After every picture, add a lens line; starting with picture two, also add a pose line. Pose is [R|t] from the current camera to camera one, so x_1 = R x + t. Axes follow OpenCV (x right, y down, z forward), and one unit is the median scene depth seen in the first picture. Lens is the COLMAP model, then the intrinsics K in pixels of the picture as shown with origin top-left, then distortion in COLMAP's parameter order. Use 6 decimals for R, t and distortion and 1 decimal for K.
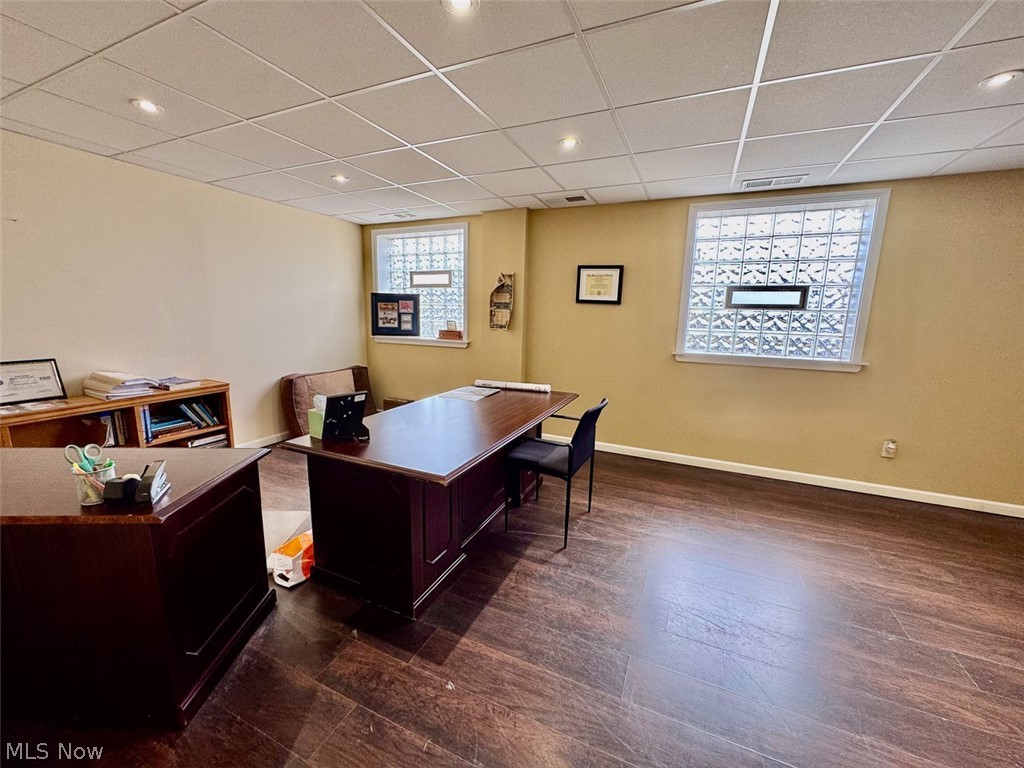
lens RADIAL K [[406.1, 0, 510.0], [0, 406.1, 383.0], [0, 0, 1]] dist [-0.004137, 0.000010]
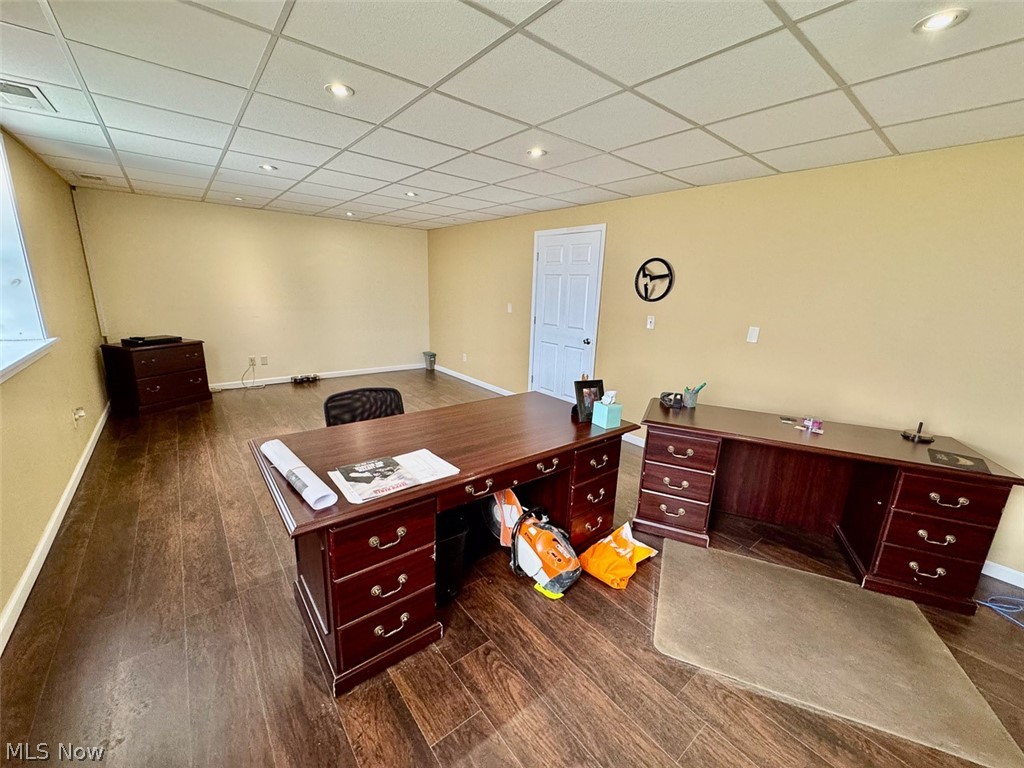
lens RADIAL K [[406.1, 0, 510.6], [0, 406.1, 385.2], [0, 0, 1]] dist [-0.004137, 0.000010]
pose [[-0.897591, -0.151116, 0.414119, -0.364529], [0.025984, 0.919639, 0.391905, -0.235641], [-0.440063, 0.362531, -0.821533, 1.125076]]
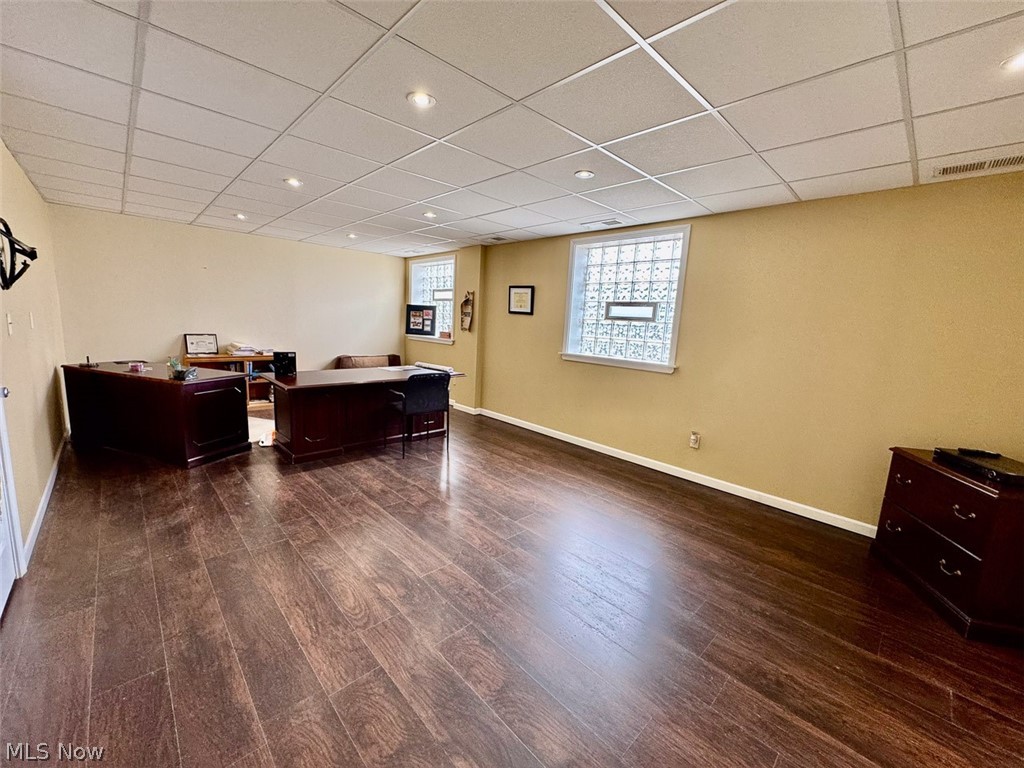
lens RADIAL K [[406.1, 0, 510.5], [0, 406.1, 382.3], [0, 0, 1]] dist [-0.004137, 0.000010]
pose [[0.928509, 0.081275, -0.362305, 0.731101], [-0.093370, 0.995503, -0.015970, 0.054774], [0.359378, 0.048656, 0.931923, -0.257361]]
